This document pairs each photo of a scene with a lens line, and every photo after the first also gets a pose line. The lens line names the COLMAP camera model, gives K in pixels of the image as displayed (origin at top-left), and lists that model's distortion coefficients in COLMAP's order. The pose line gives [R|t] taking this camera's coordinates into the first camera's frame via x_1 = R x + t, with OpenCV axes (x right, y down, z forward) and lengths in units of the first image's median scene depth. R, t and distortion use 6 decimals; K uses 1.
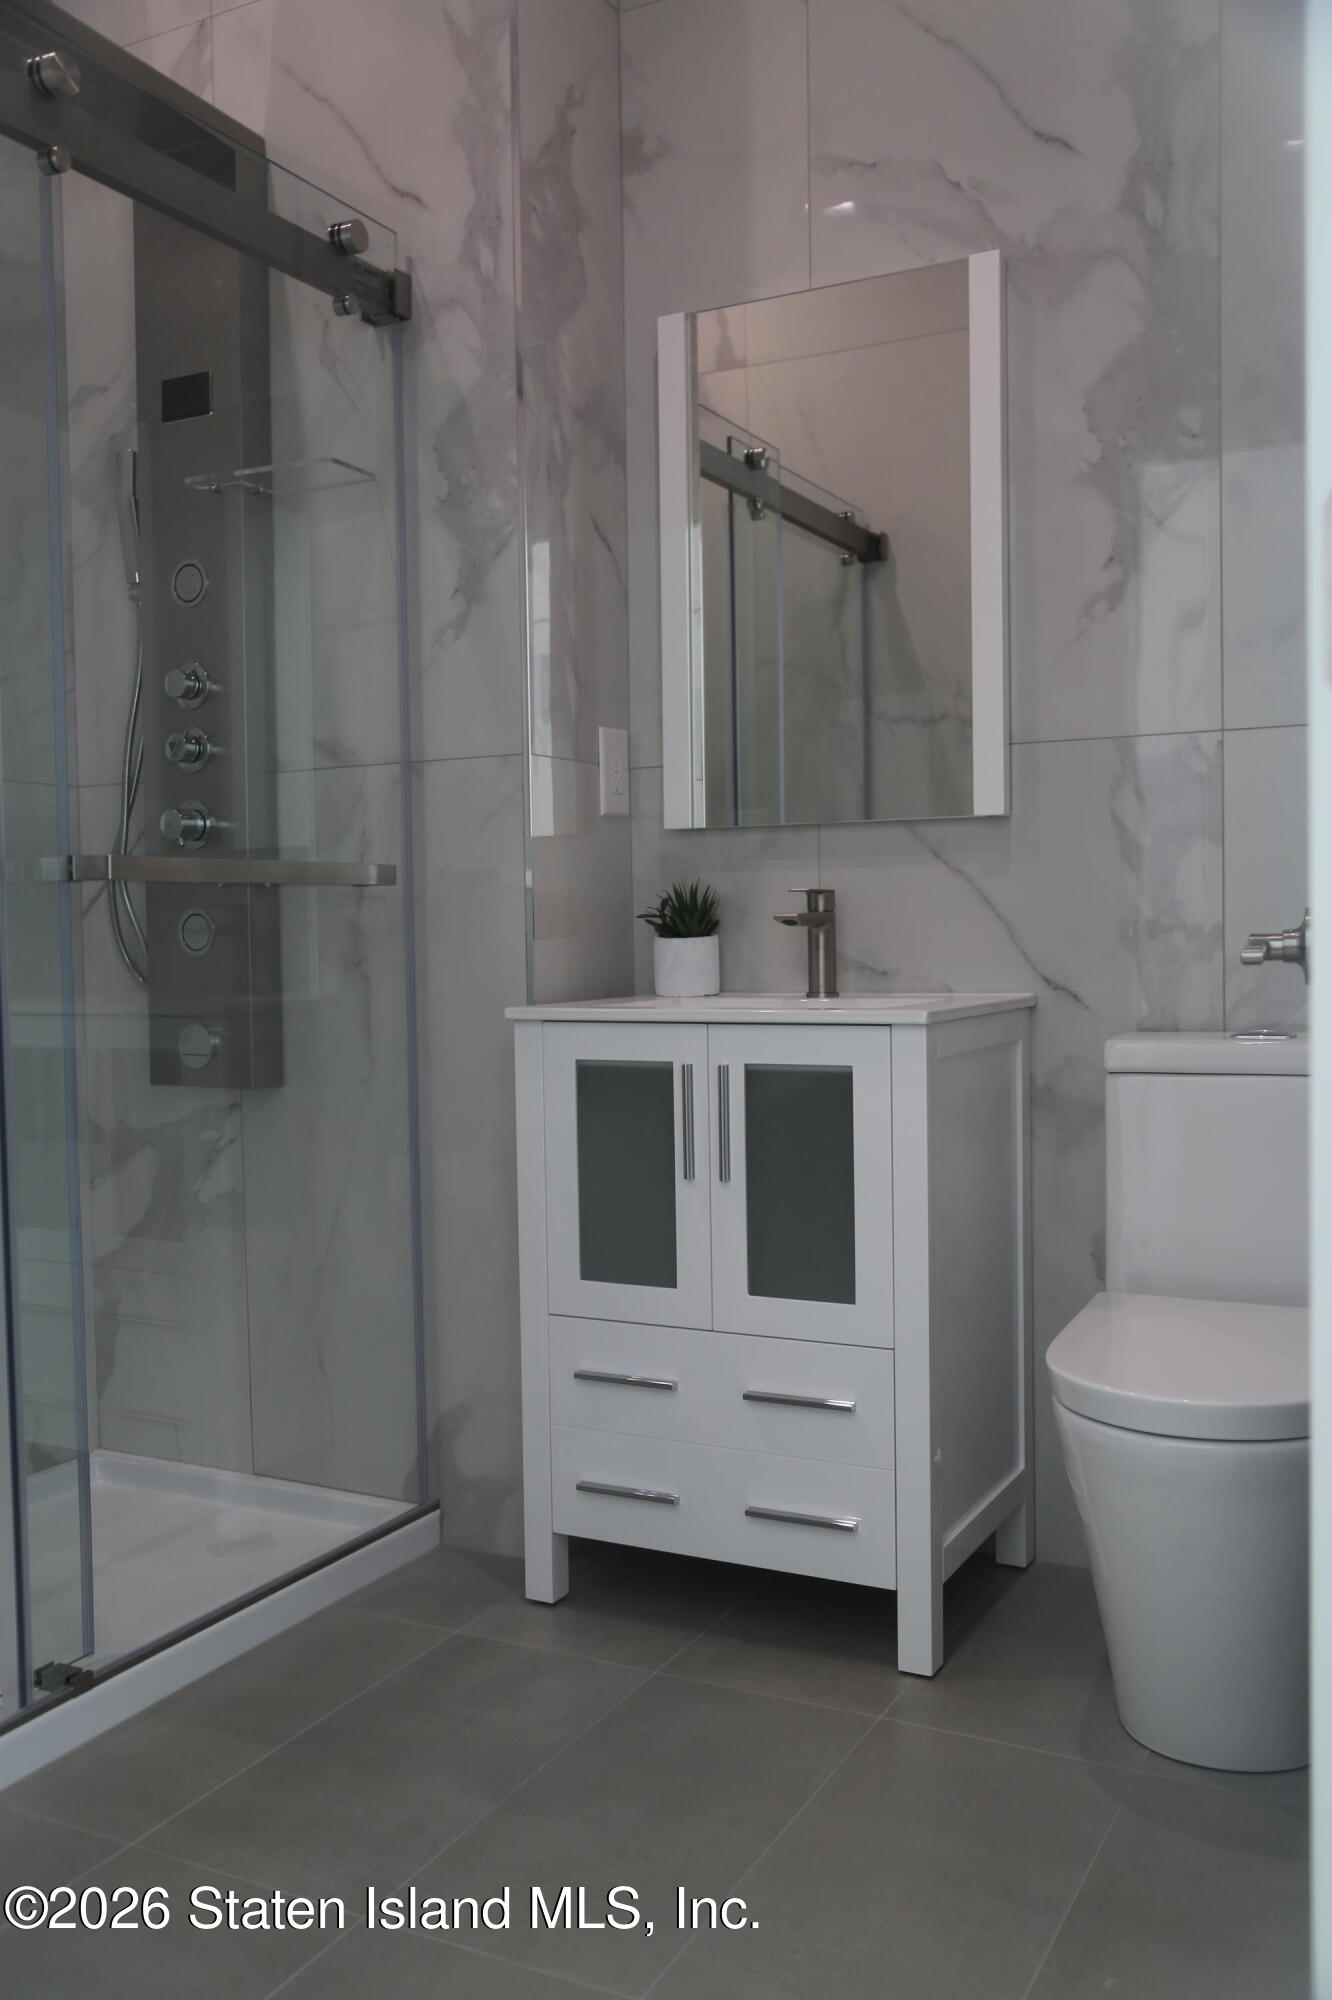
lens RADIAL K [[1801.6, 0, 666.0], [0, 1801.6, 1000.0], [0, 0, 1]] dist [-0.005107, -0.009064]
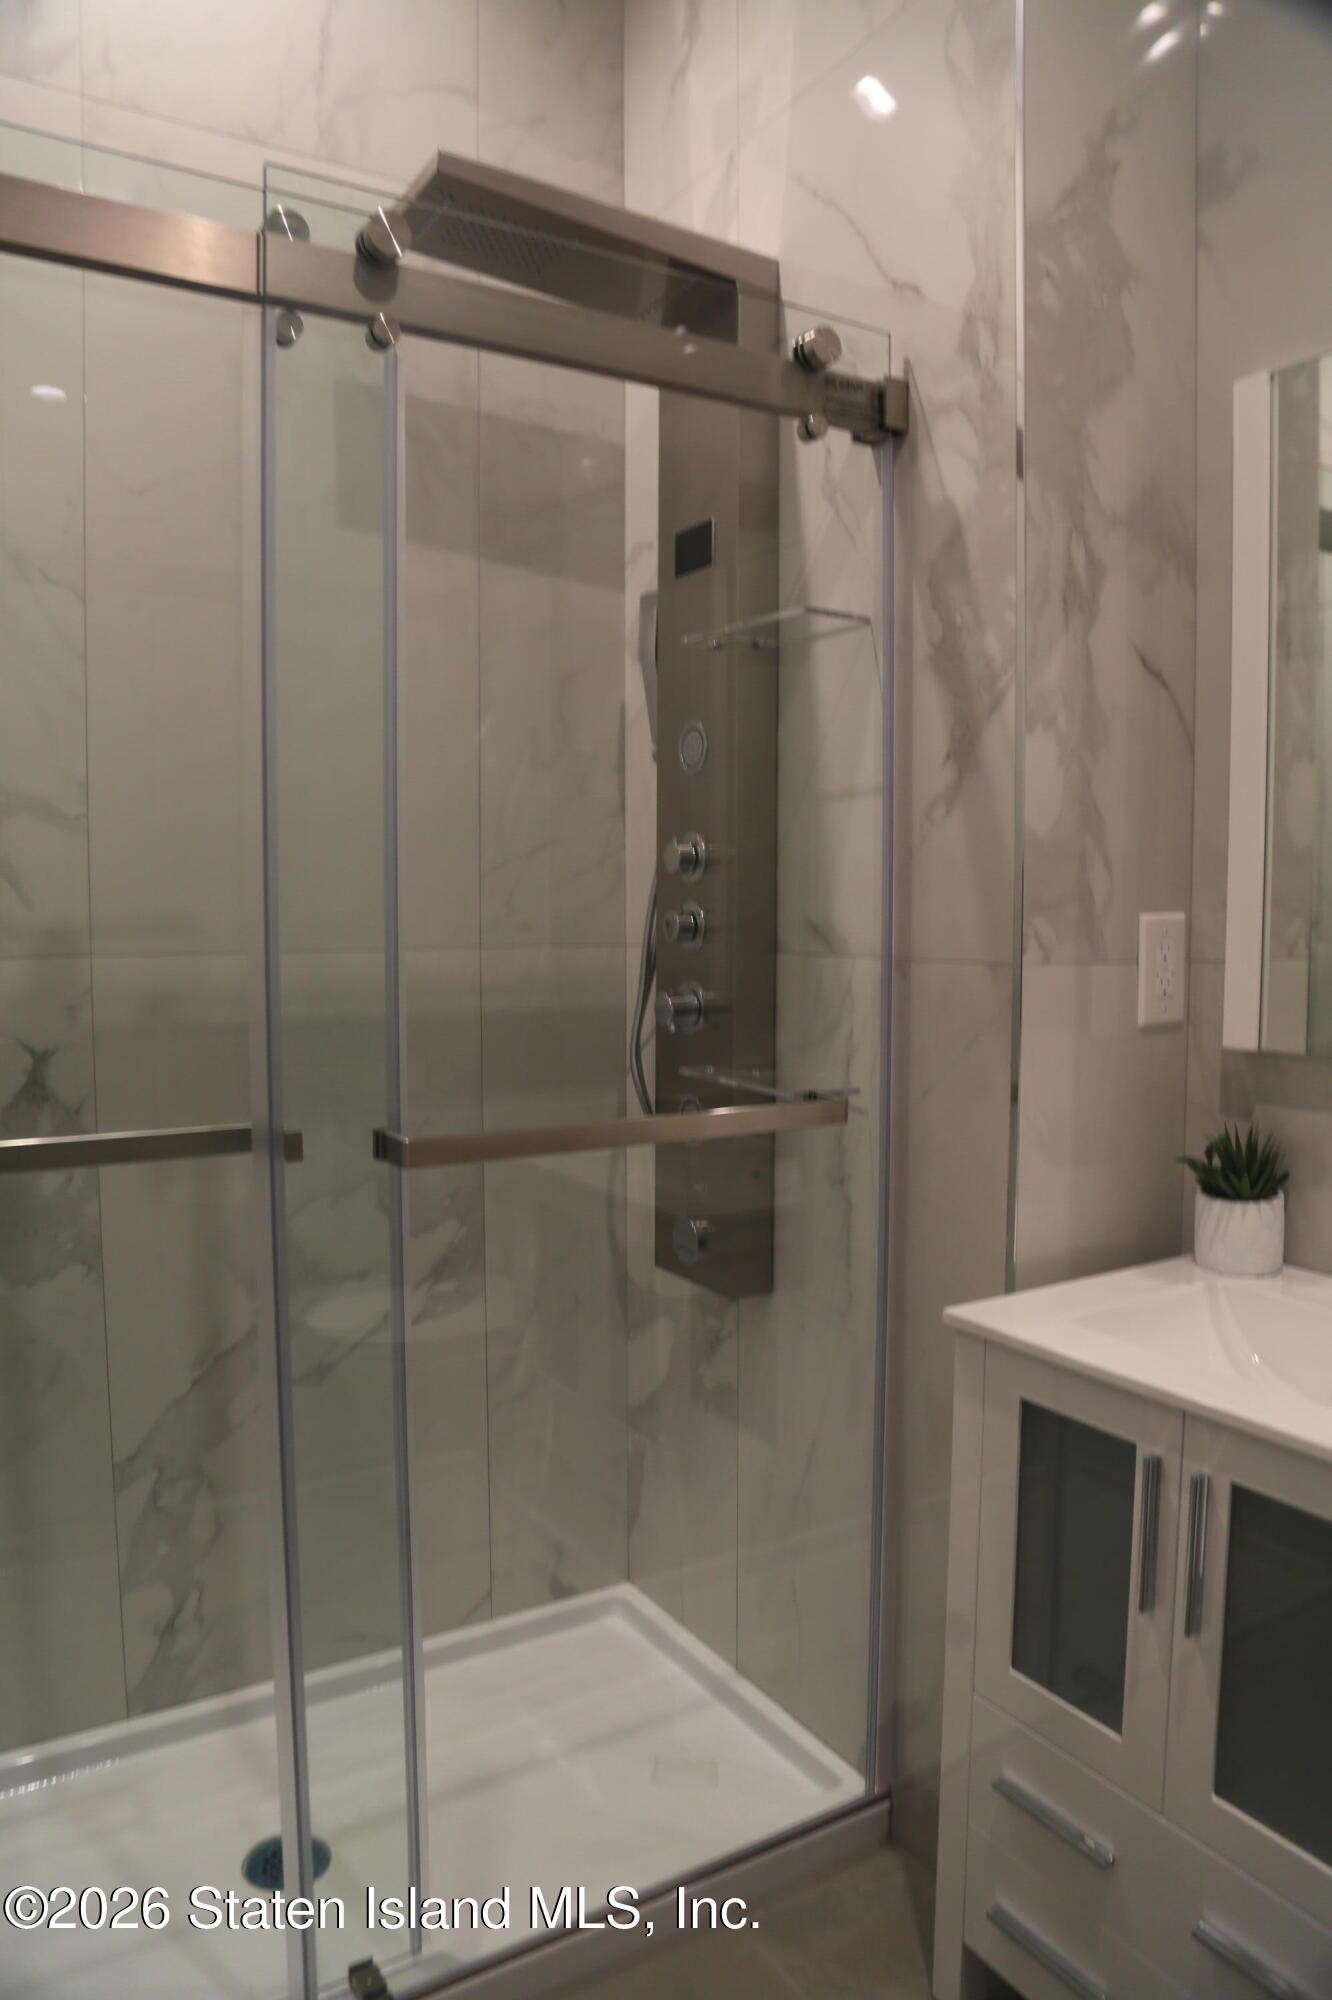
lens RADIAL K [[1370.1, 0, 658.7], [0, 1370.1, 988.6], [0, 0, 1]] dist [-0.122979, 0.064018]
pose [[0.851724, 0.052775, -0.521327, 0.095322], [-0.033349, 0.998358, 0.046581, -0.144287], [0.522929, -0.022288, 0.852085, 0.401402]]
